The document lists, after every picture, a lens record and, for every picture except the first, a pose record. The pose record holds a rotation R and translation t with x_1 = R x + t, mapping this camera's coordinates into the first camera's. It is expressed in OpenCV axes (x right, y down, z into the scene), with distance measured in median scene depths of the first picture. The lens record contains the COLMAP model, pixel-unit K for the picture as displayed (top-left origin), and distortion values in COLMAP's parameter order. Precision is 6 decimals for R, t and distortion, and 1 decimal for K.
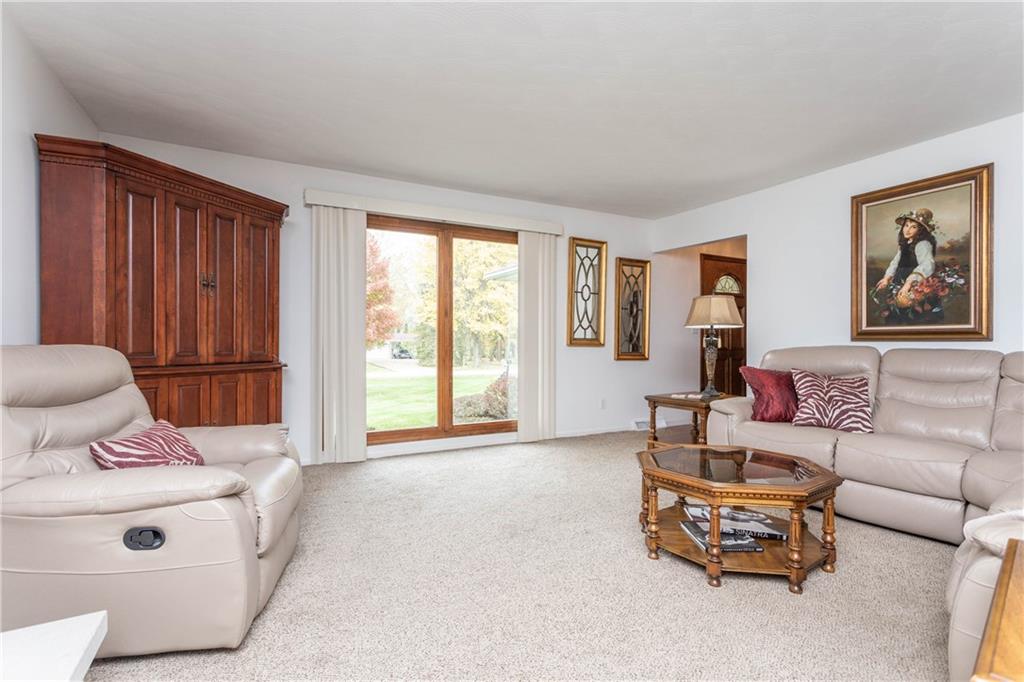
lens RADIAL K [[481.4, 0, 525.8], [0, 481.4, 349.8], [0, 0, 1]] dist [0.002505, 0.000376]
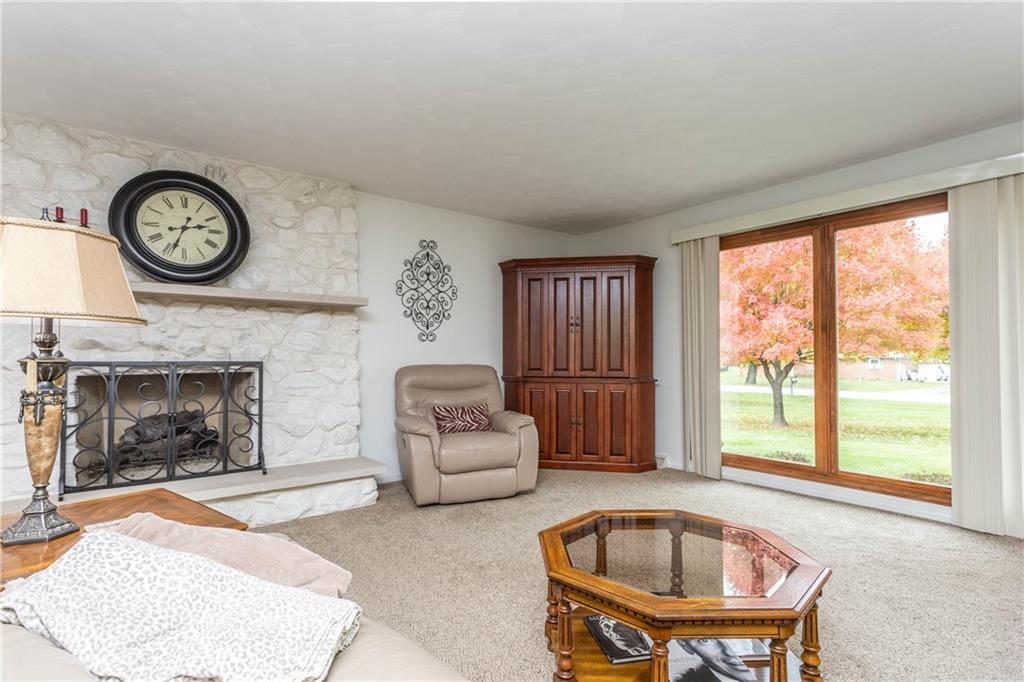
lens RADIAL K [[512.3, 0, 515.4], [0, 512.3, 349.9], [0, 0, 1]] dist [0.002005, 0.003030]
pose [[0.170963, -0.014612, -0.985169, 0.697196], [-0.013519, 0.999761, -0.017174, -0.019643], [0.985185, 0.016255, 0.170725, 0.408548]]
